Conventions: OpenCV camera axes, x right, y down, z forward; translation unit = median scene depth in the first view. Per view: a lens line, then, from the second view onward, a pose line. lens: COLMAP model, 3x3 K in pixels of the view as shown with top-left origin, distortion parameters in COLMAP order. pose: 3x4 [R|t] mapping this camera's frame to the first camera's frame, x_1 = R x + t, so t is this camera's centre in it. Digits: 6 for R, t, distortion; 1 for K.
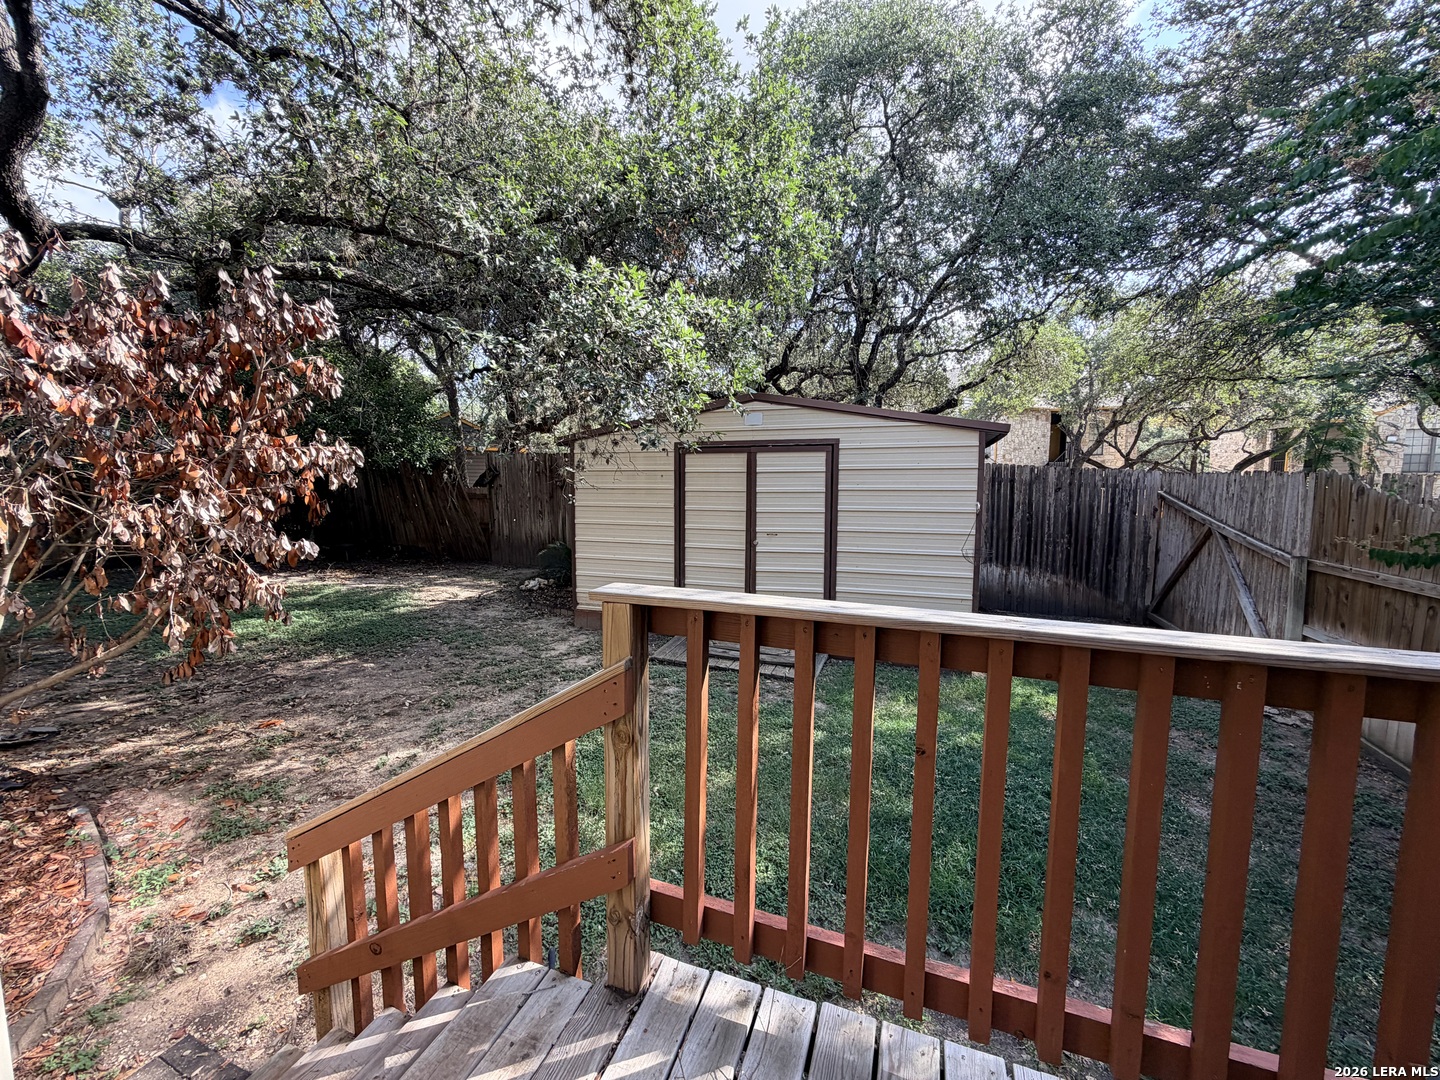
lens RADIAL K [[573.5, 0, 720.4], [0, 573.5, 538.0], [0, 0, 1]] dist [-0.002779, 0.000112]
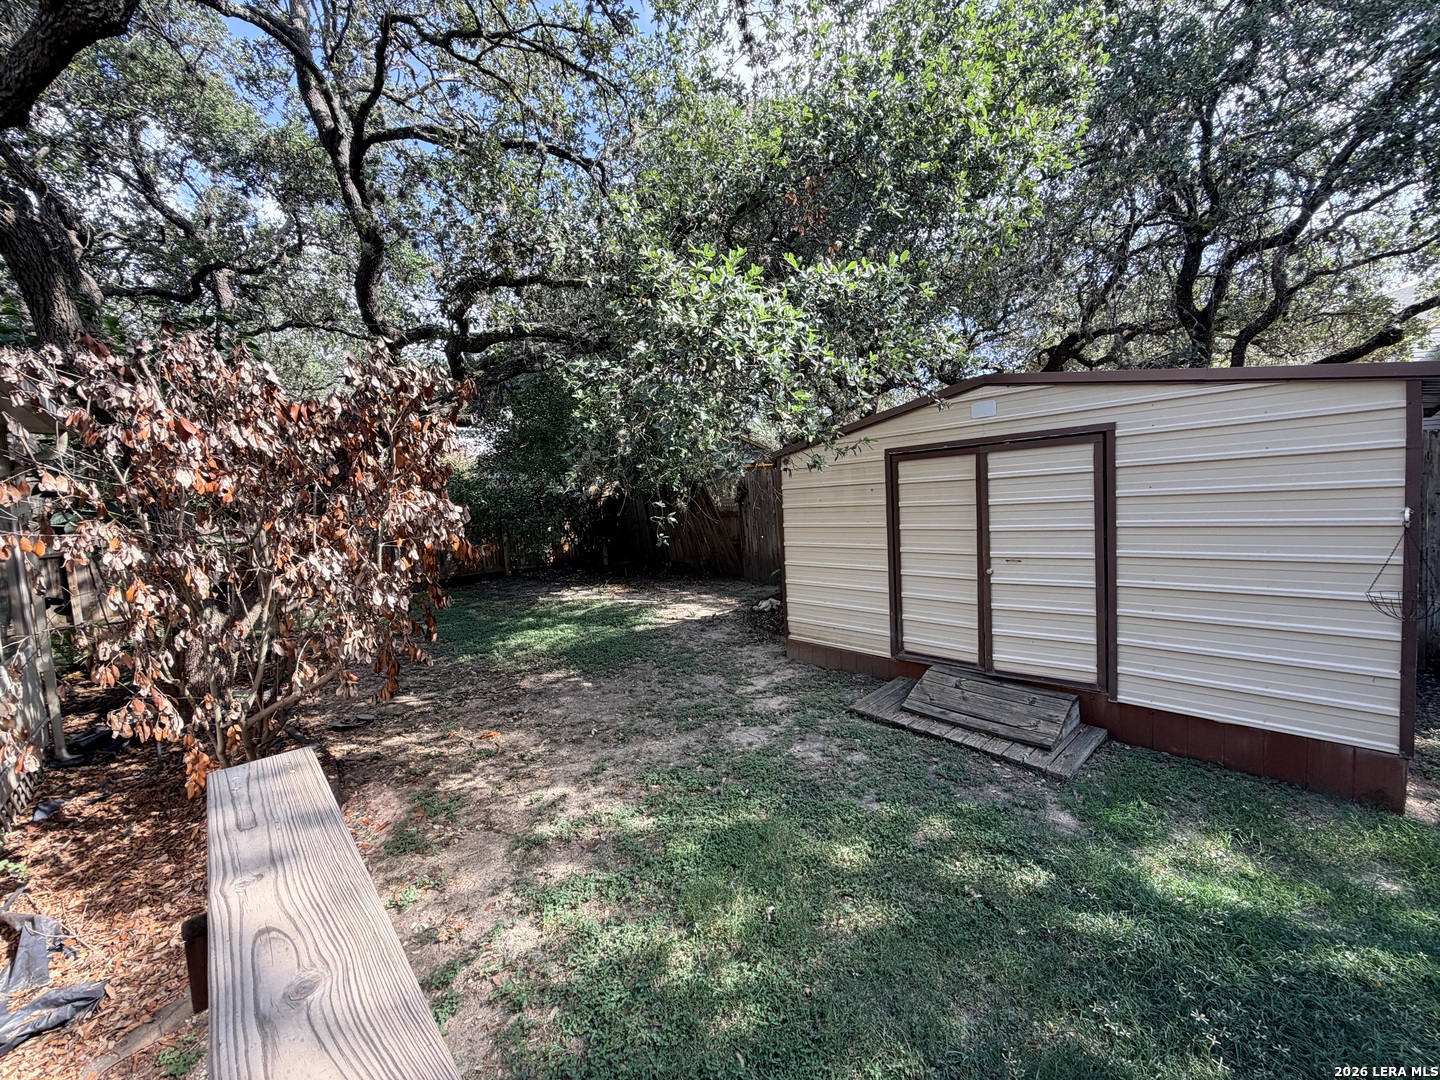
lens RADIAL K [[573.5, 0, 716.5], [0, 573.5, 541.6], [0, 0, 1]] dist [-0.002779, 0.000112]
pose [[0.871436, -0.017234, -0.490207, 0.134041], [0.015587, 0.999851, -0.007443, -0.035598], [0.490262, -0.001155, 0.871574, 0.181802]]
